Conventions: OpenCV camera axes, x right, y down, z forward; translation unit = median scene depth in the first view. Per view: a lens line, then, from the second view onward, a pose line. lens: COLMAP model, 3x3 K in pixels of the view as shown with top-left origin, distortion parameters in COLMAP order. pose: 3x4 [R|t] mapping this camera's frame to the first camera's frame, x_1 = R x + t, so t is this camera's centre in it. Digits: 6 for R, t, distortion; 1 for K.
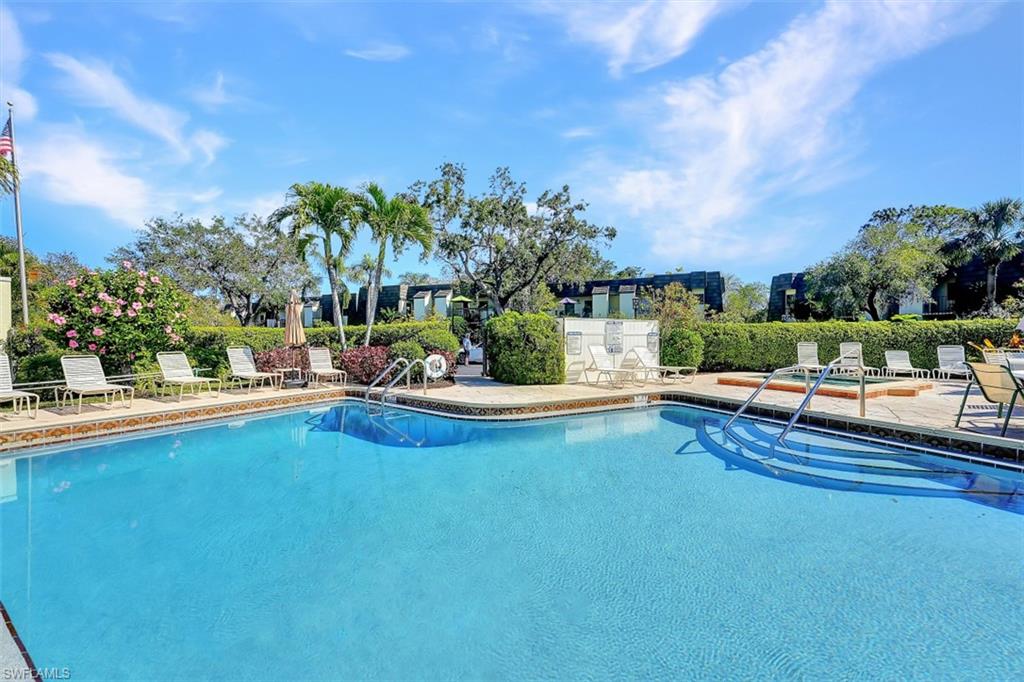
lens RADIAL K [[417.0, 0, 512.0], [0, 417.0, 341.0], [0, 0, 1]] dist [-0.000090, 0.000038]
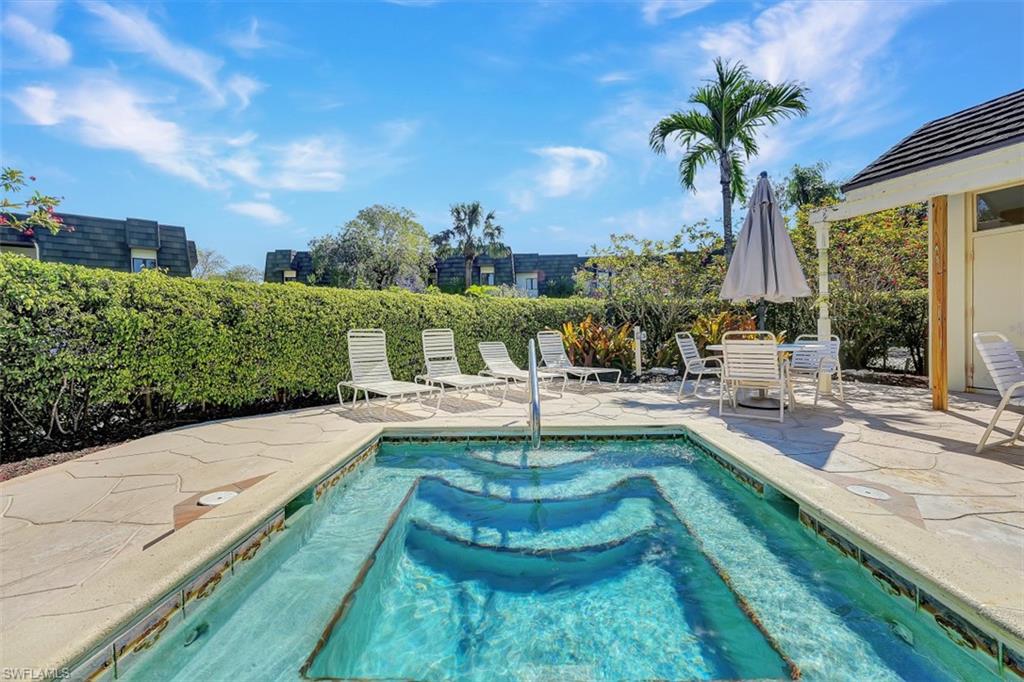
lens RADIAL K [[417.0, 0, 512.0], [0, 417.0, 341.0], [0, 0, 1]] dist [-0.000090, 0.000038]
pose [[0.460620, -0.032193, 0.887013, 0.378395], [0.025679, 0.999407, 0.022937, 0.008392], [-0.887226, 0.012212, 0.461174, 0.638267]]
